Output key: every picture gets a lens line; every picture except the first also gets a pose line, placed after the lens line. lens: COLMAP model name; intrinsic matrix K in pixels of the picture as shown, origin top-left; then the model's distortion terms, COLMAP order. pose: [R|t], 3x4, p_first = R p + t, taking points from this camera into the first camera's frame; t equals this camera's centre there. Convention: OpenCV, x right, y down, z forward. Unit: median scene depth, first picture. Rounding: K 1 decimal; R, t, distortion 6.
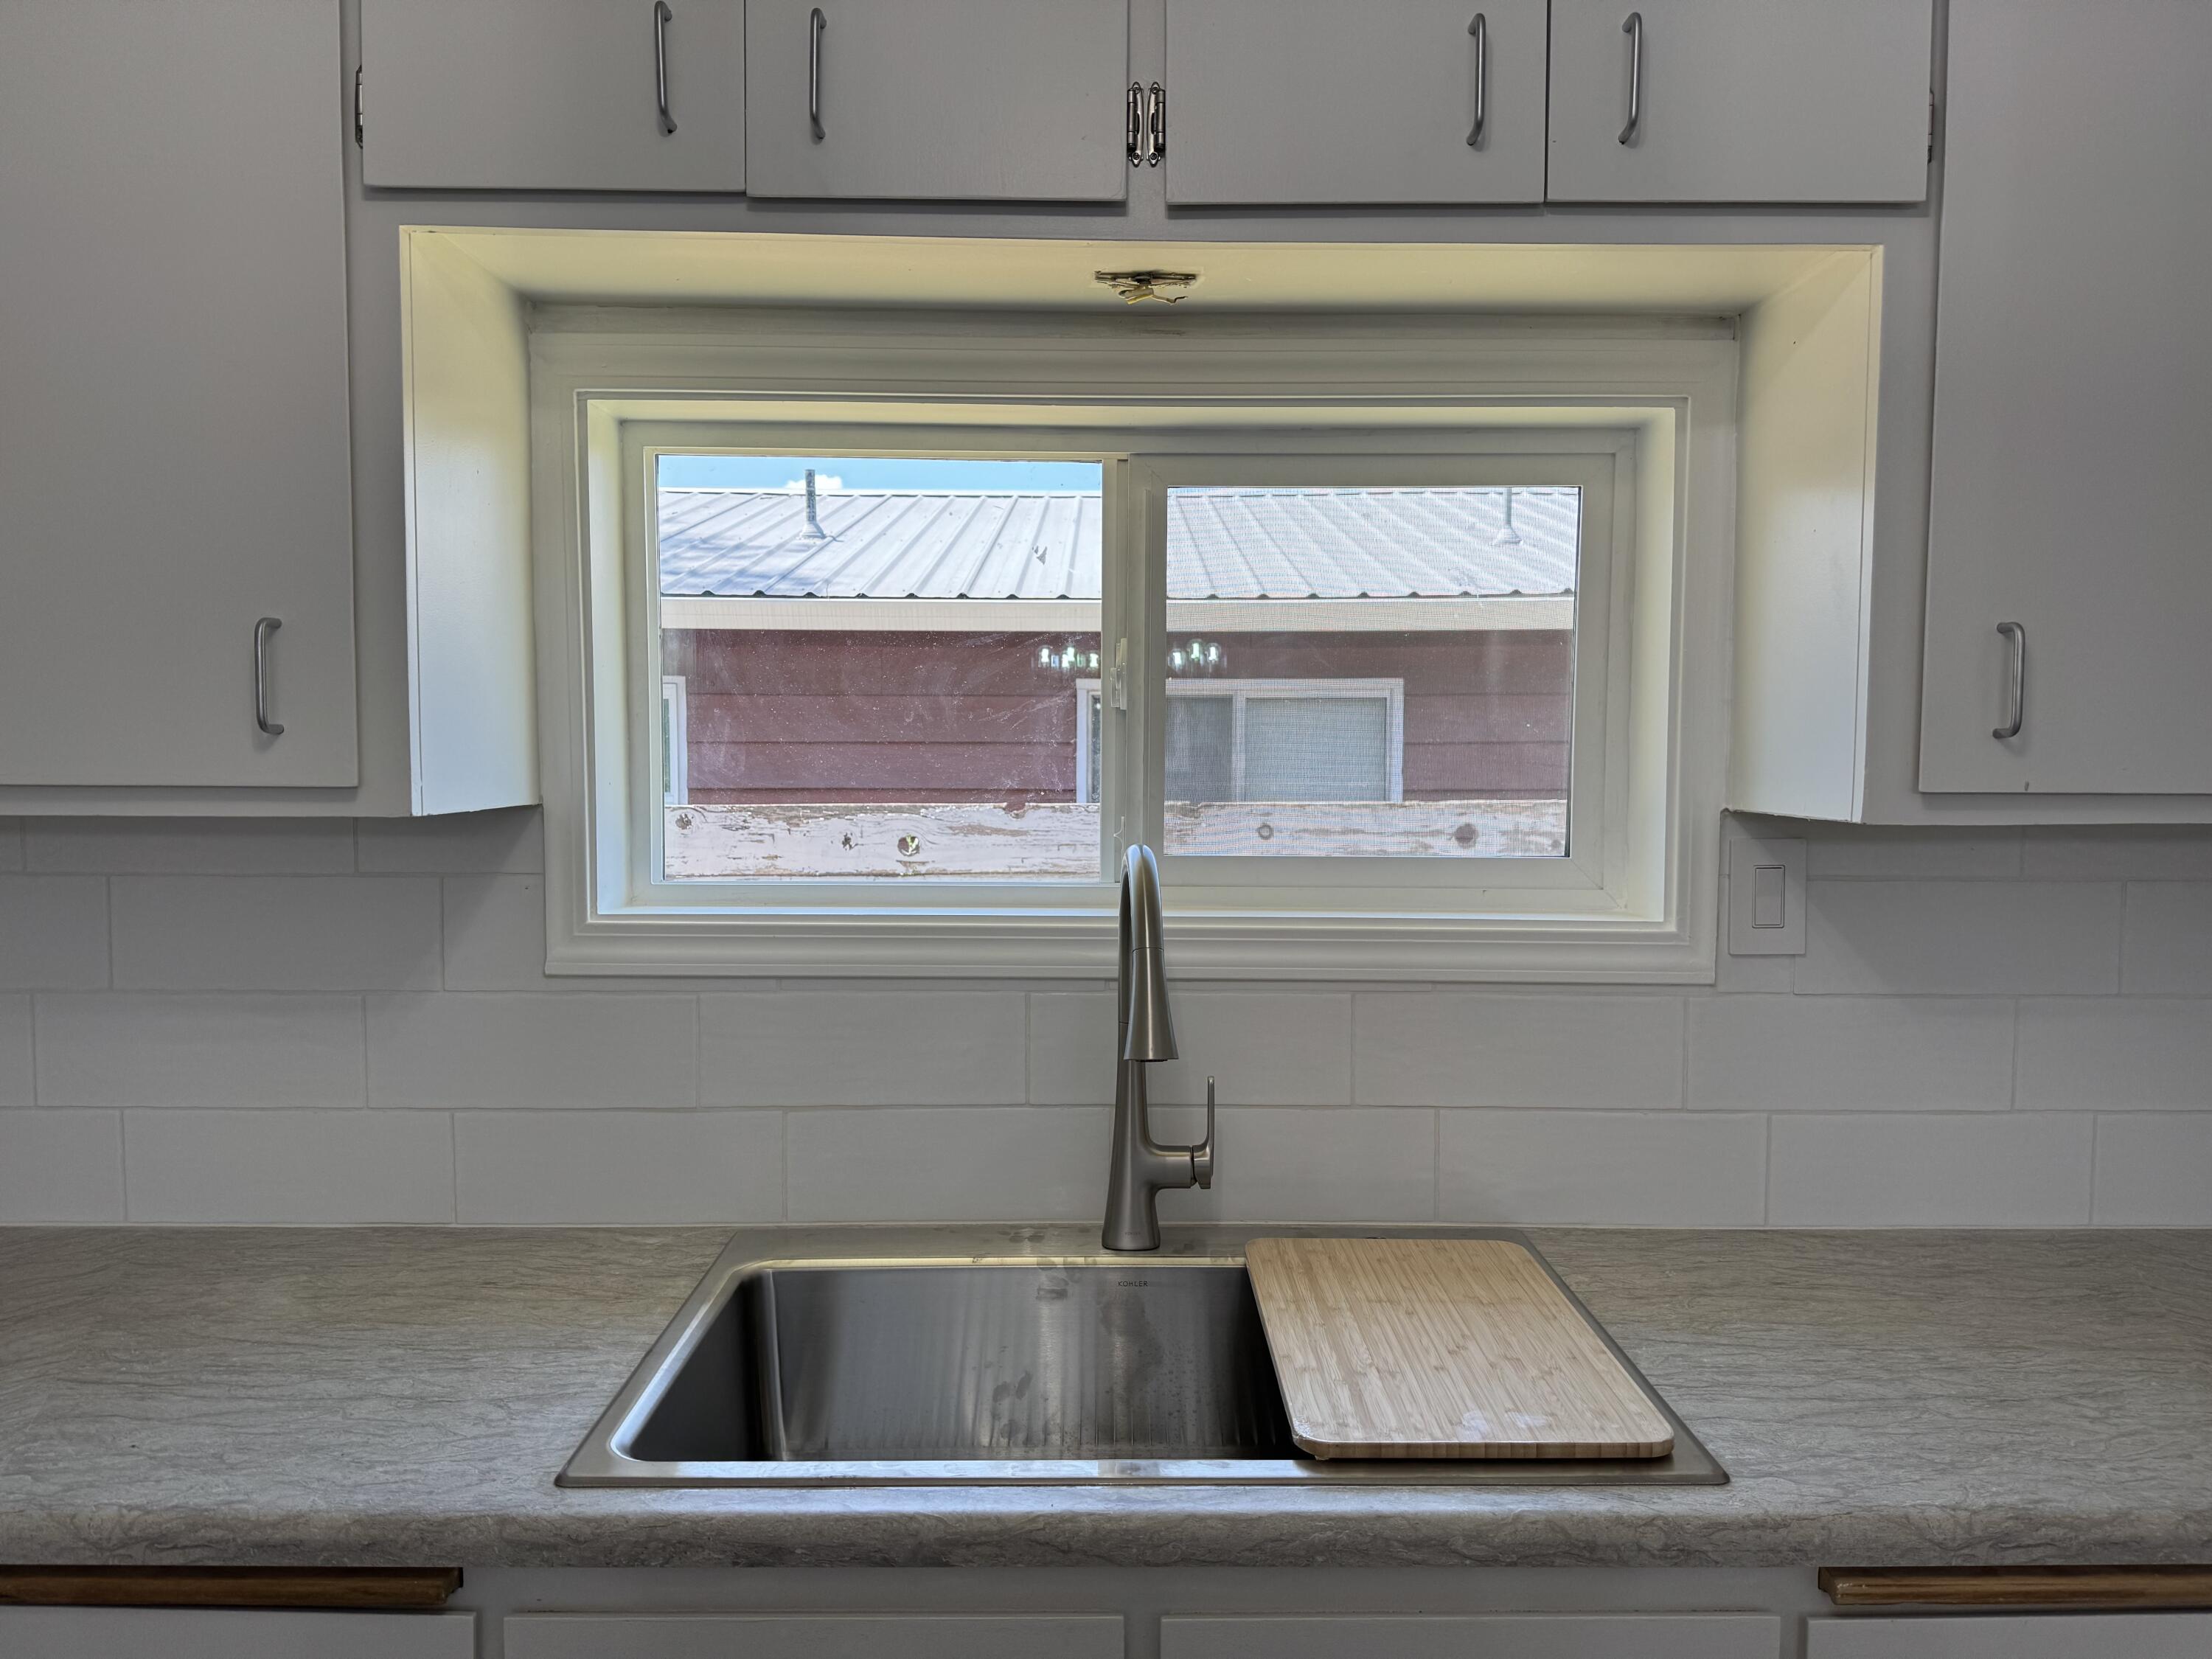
lens RADIAL K [[1579.9, 0, 1140.0], [0, 1579.9, 839.1], [0, 0, 1]] dist [-0.003985, -0.005768]
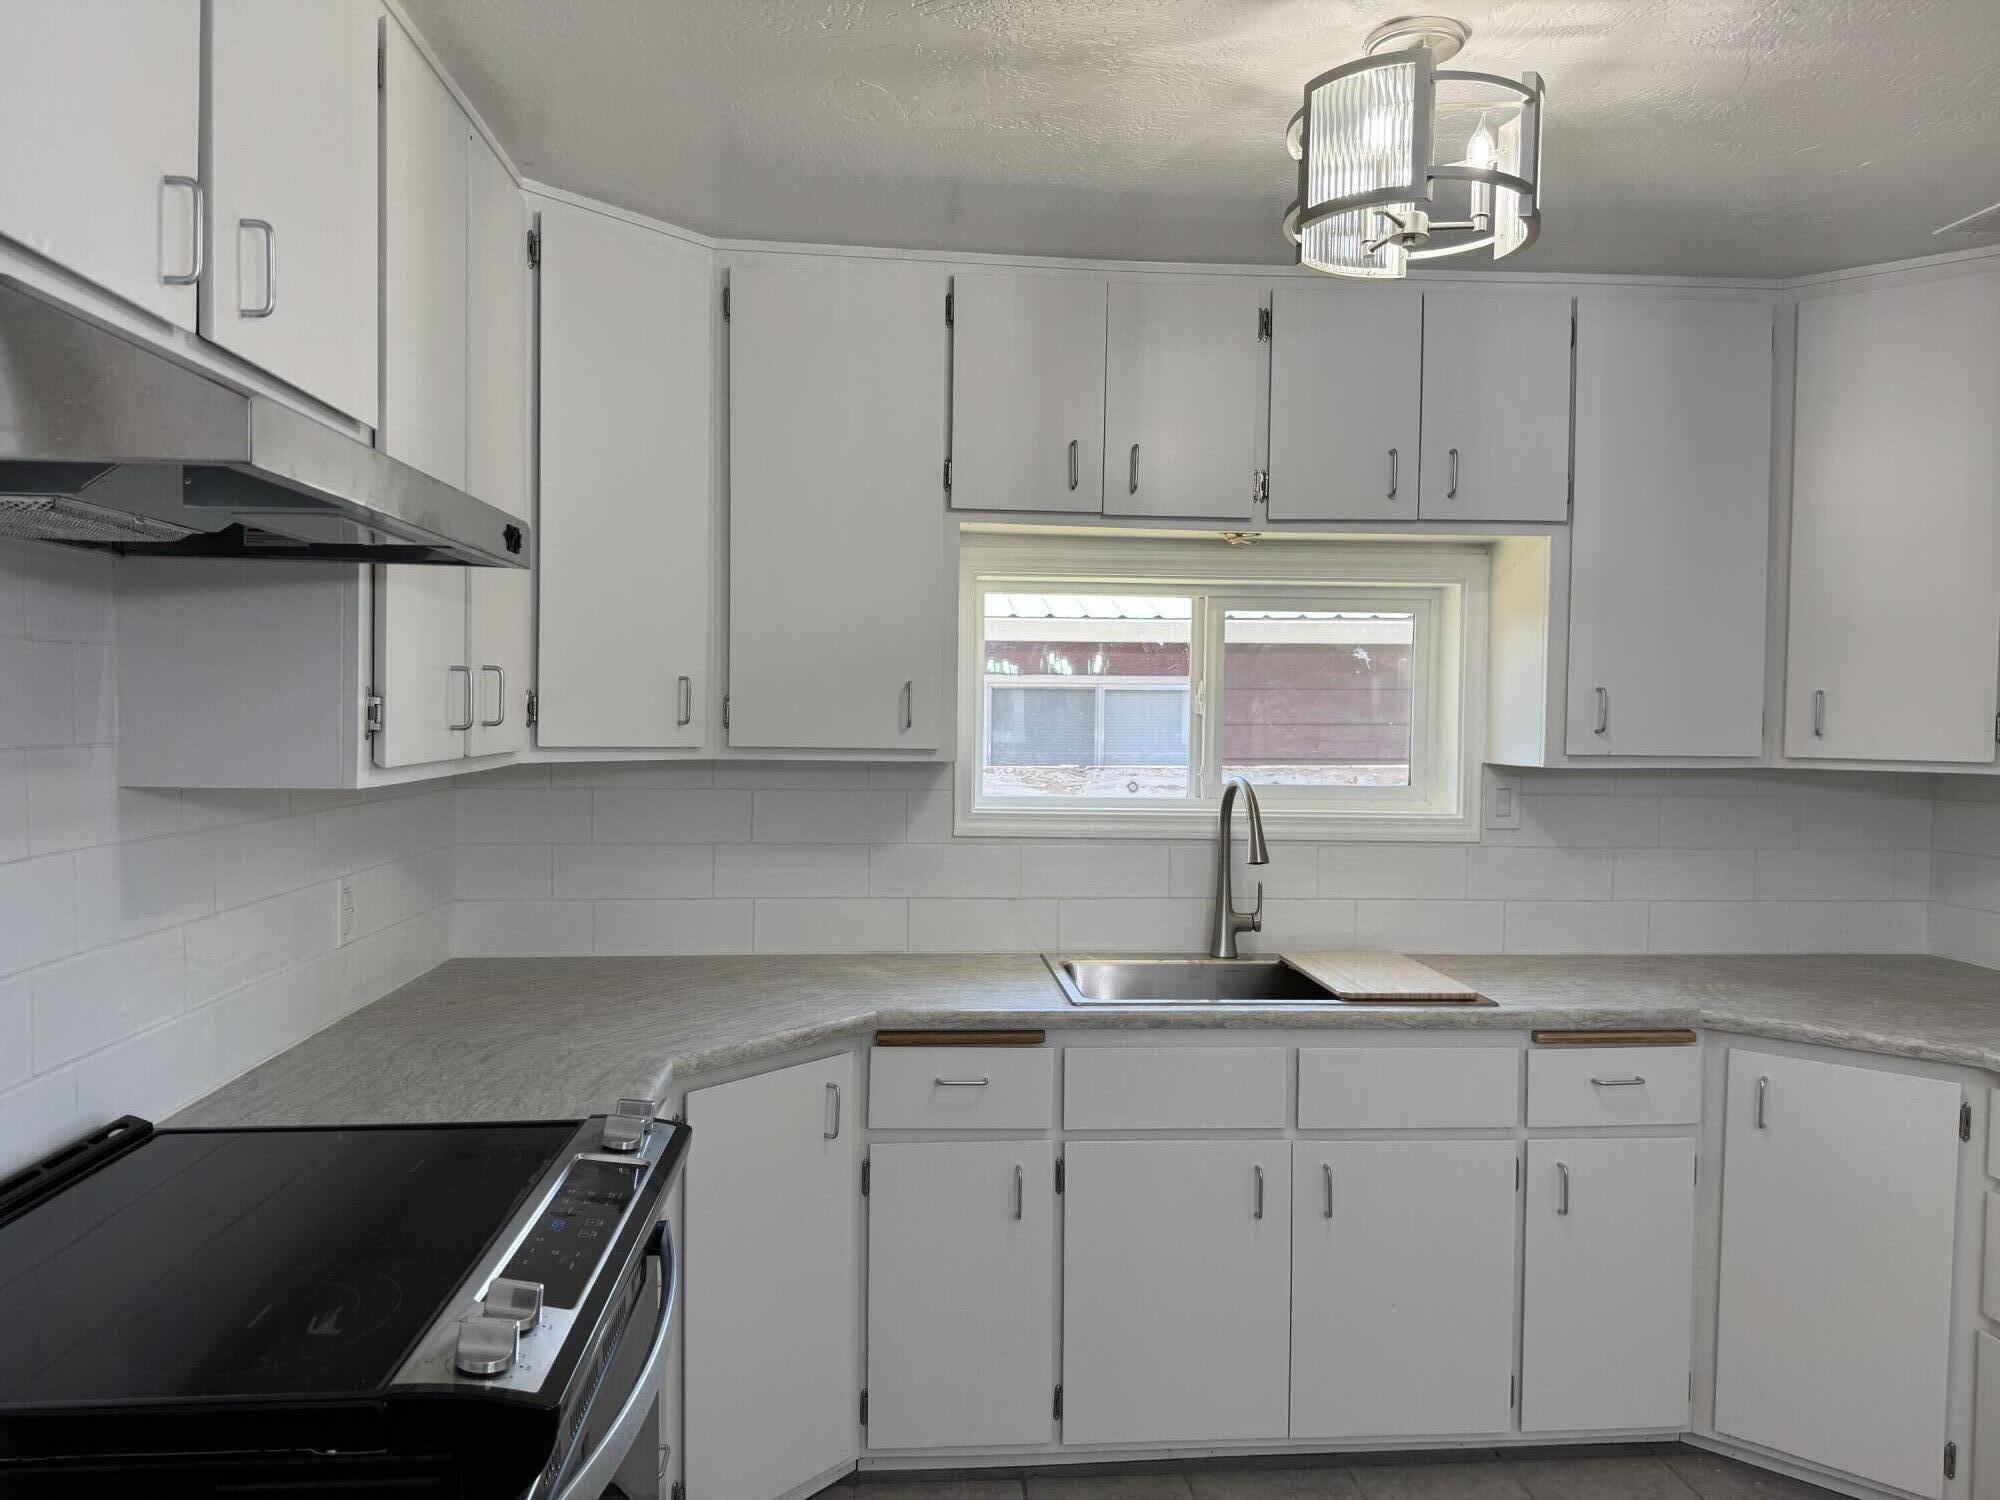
lens RADIAL K [[1393.5, 0, 1000.0], [0, 1393.5, 750.0], [0, 0, 1]] dist [0.014411, -0.027957]
pose [[0.998478, 0.006162, 0.054800, -0.495003], [-0.004054, 0.999251, -0.038494, 0.048918], [-0.054996, 0.038214, 0.997755, -1.095194]]
